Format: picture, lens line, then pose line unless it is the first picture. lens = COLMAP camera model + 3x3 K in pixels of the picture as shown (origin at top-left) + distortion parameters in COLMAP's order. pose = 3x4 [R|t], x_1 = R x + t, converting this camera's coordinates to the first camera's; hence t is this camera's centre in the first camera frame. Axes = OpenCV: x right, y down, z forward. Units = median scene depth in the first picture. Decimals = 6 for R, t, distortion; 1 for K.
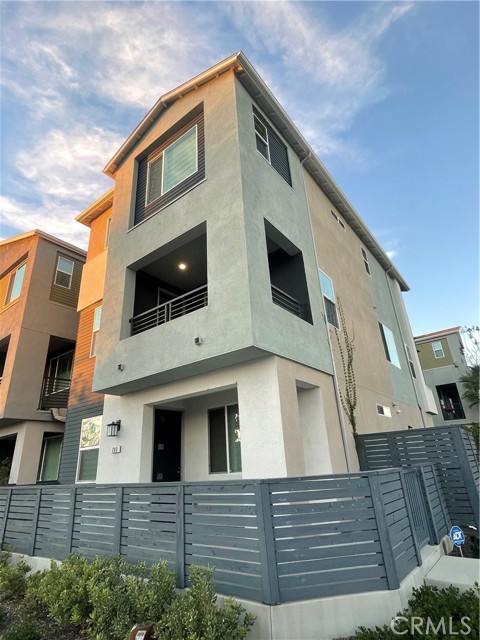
lens RADIAL K [[346.1, 0, 240.0], [0, 346.1, 320.0], [0, 0, 1]] dist [-0.001518, -0.000065]
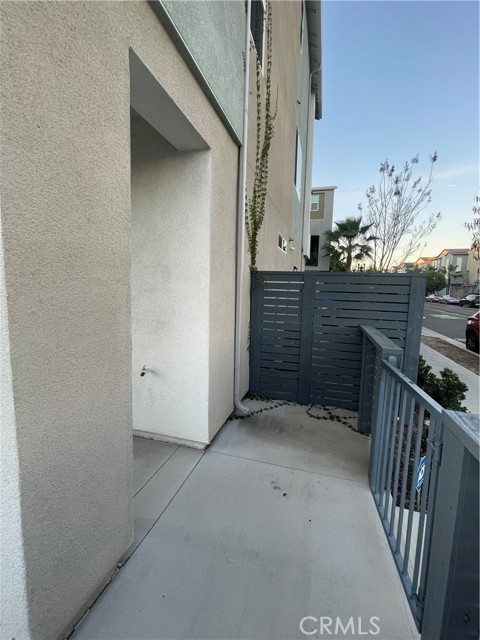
lens RADIAL K [[287.5, 0, 240.0], [0, 287.5, 320.0], [0, 0, 1]] dist [-0.000818, 0.000060]
pose [[0.930488, 0.038028, 0.364343, 0.128145], [-0.210571, 0.869381, 0.447032, 0.181010], [-0.299753, -0.492678, 0.816956, 0.533150]]
